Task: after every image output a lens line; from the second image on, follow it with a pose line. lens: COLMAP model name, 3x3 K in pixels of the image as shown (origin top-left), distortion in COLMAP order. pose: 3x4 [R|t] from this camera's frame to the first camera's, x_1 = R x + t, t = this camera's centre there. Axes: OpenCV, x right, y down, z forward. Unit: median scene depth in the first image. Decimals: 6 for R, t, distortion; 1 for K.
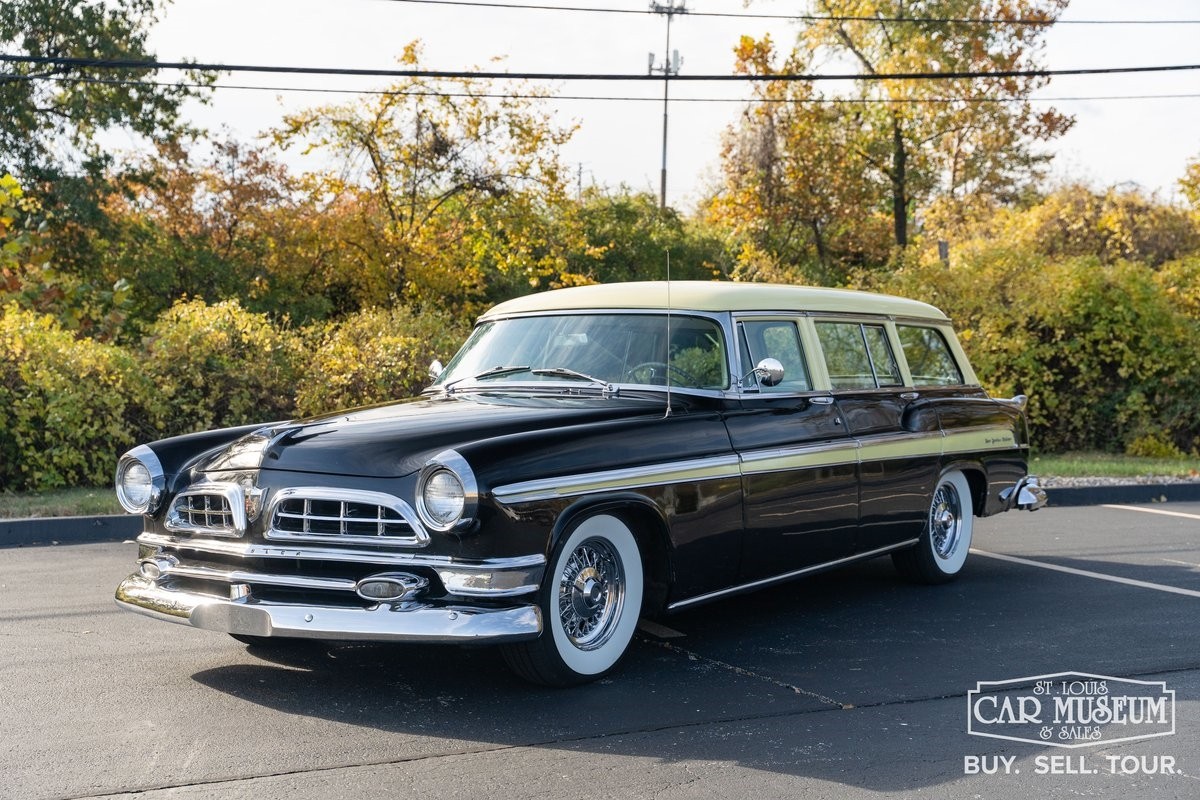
lens RADIAL K [[1521.1, 0, 600.0], [0, 1521.1, 400.0], [0, 0, 1]] dist [0.014666, 0.019148]
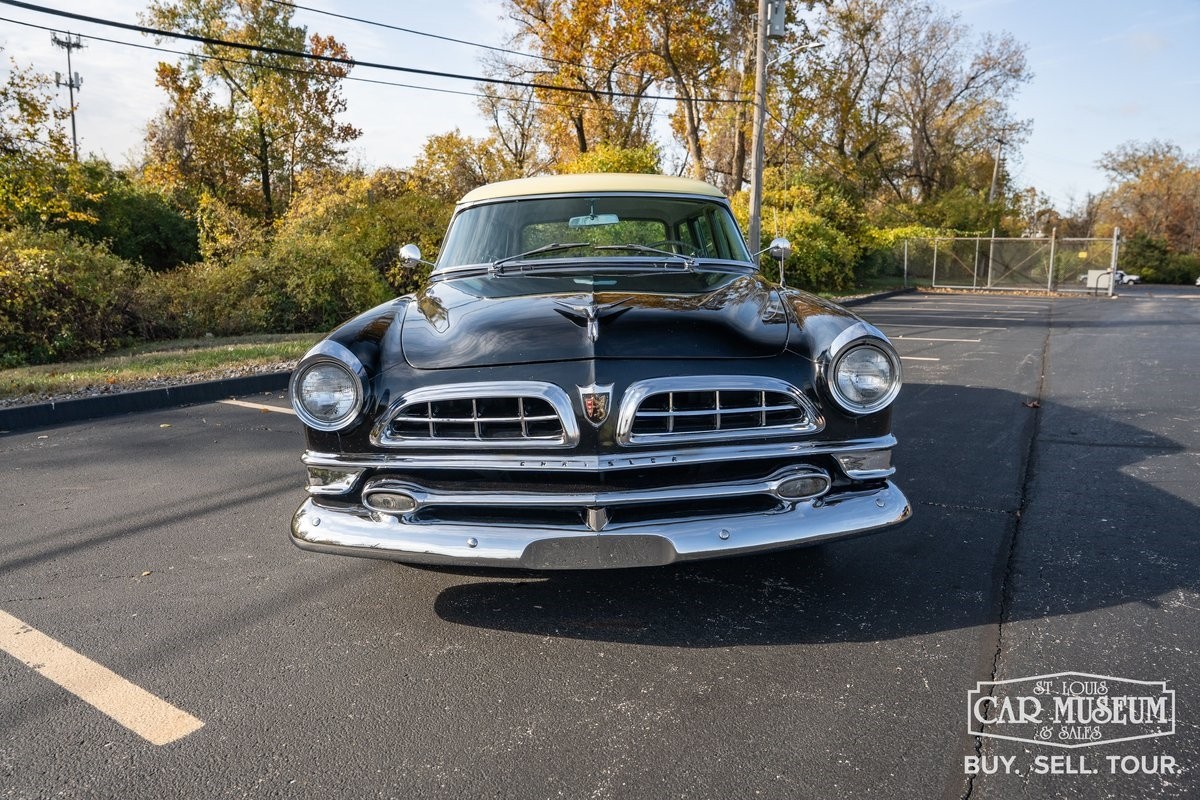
lens RADIAL K [[828.9, 0, 600.0], [0, 828.9, 400.0], [0, 0, 1]] dist [-0.173173, 0.125084]
pose [[0.808994, -0.102406, 0.578828, -0.066044], [0.024036, 0.989647, 0.141495, 0.000809], [-0.587326, -0.100556, 0.803080, 0.091613]]
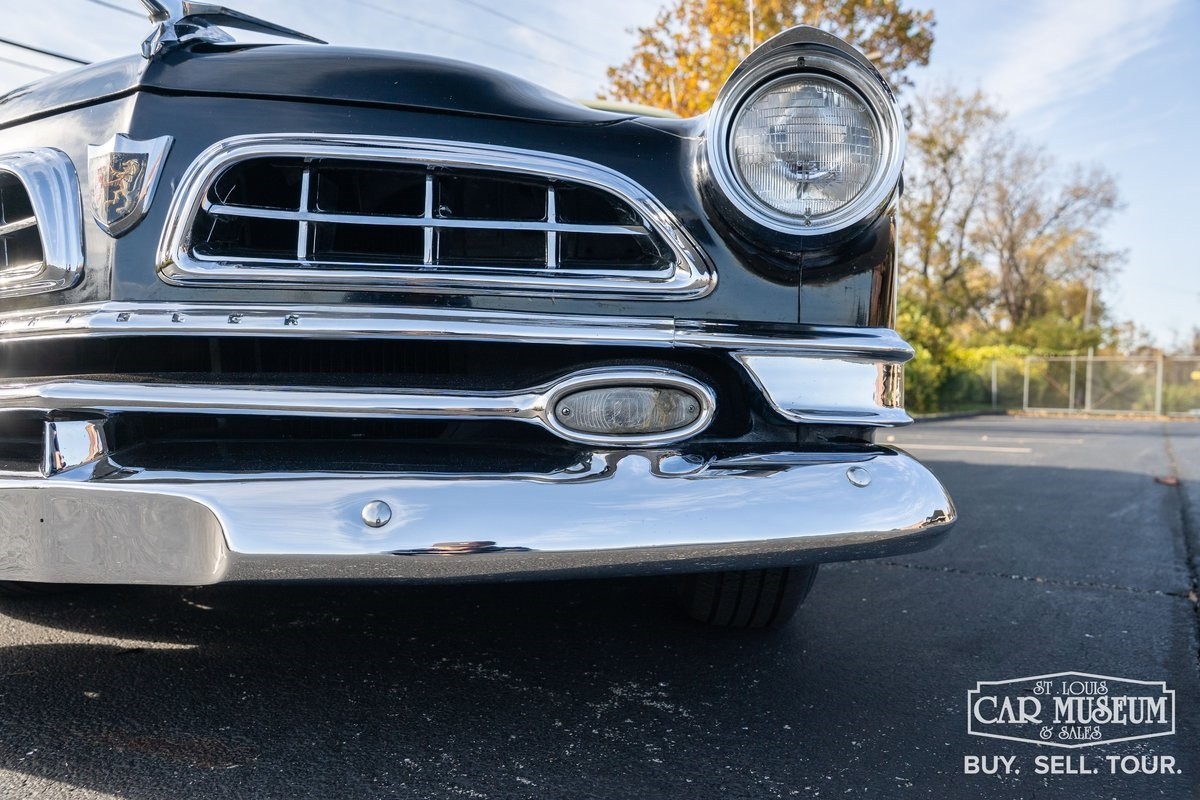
lens RADIAL K [[828.9, 0, 600.0], [0, 828.9, 400.0], [0, 0, 1]] dist [-0.173173, 0.125084]
pose [[0.865163, 0.015311, 0.501257, -0.030890], [-0.006112, 0.999782, -0.019990, 0.016573], [-0.501453, 0.014231, 0.865068, 0.112049]]
